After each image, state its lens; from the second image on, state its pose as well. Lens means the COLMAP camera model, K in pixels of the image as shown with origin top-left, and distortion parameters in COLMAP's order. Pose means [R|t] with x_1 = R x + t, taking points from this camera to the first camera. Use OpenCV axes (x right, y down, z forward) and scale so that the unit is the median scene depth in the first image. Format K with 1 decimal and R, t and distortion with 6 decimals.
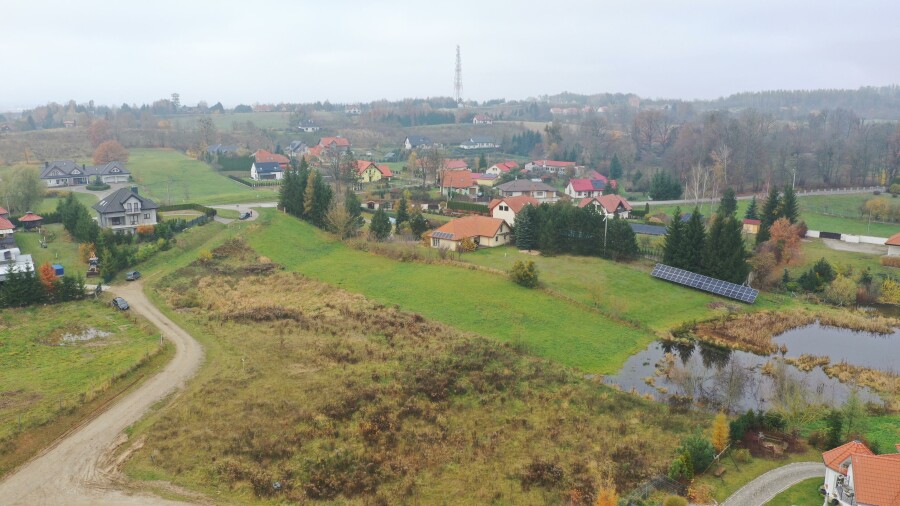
lens RADIAL K [[713.5, 0, 449.9], [0, 713.5, 252.3], [0, 0, 1]] dist [0.014156, 0.002033]
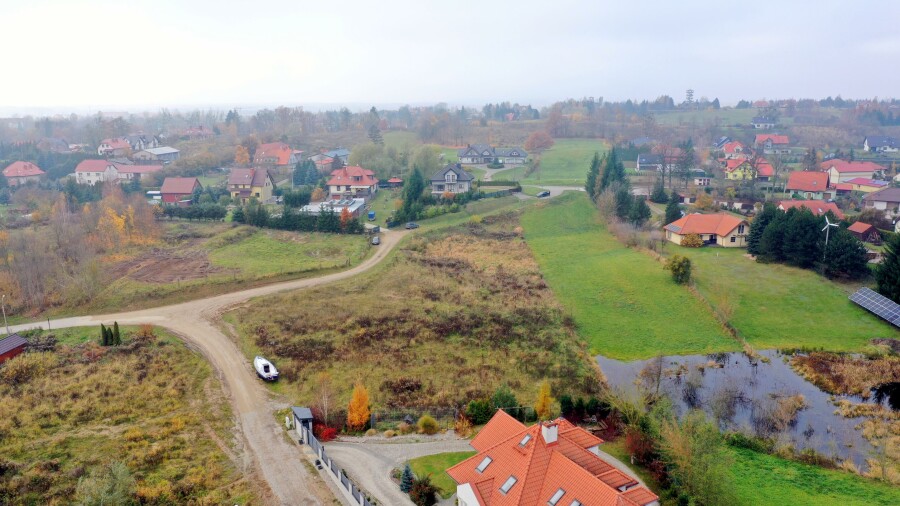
lens RADIAL K [[713.5, 0, 449.3], [0, 713.5, 253.5], [0, 0, 1]] dist [0.014156, 0.002033]
pose [[0.750618, 0.142853, -0.645110, 0.356498], [-0.138649, 0.988665, 0.057604, -0.002239], [0.646026, 0.046206, 0.761916, 0.020300]]
